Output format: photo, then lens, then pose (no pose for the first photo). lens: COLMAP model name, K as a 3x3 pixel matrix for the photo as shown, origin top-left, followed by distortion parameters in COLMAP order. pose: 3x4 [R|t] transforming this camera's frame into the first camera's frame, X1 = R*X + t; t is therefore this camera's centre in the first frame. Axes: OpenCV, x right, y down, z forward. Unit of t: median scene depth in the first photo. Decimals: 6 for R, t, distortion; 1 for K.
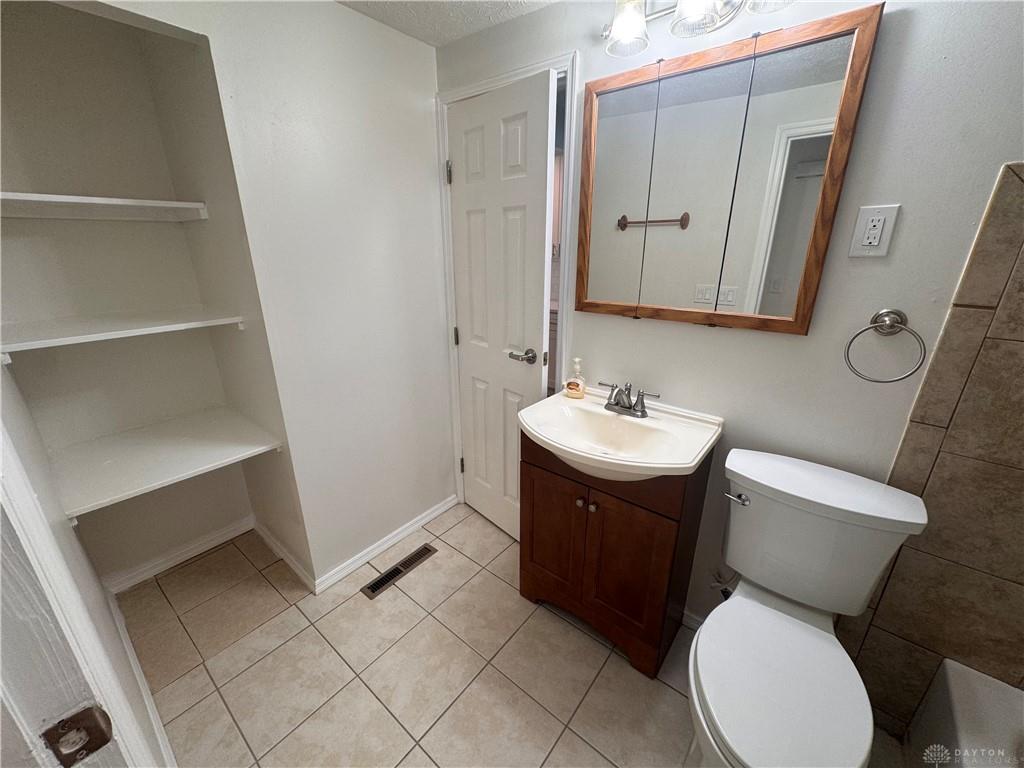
lens RADIAL K [[408.3, 0, 512.0], [0, 408.3, 384.0], [0, 0, 1]] dist [-0.003070, -0.000785]
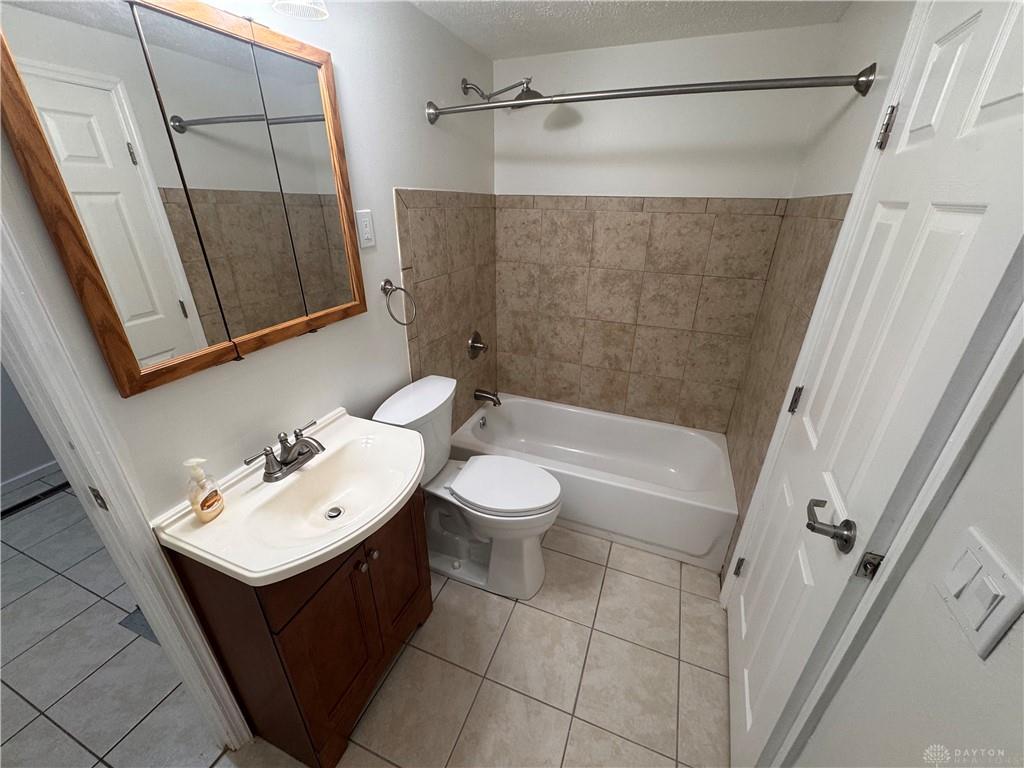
lens RADIAL K [[408.3, 0, 512.0], [0, 408.3, 384.0], [0, 0, 1]] dist [-0.003070, -0.000785]
pose [[-0.297484, -0.401010, 0.866426, -0.591521], [0.302616, 0.821113, 0.483940, -0.394157], [-0.905498, 0.406159, -0.122916, 0.792575]]
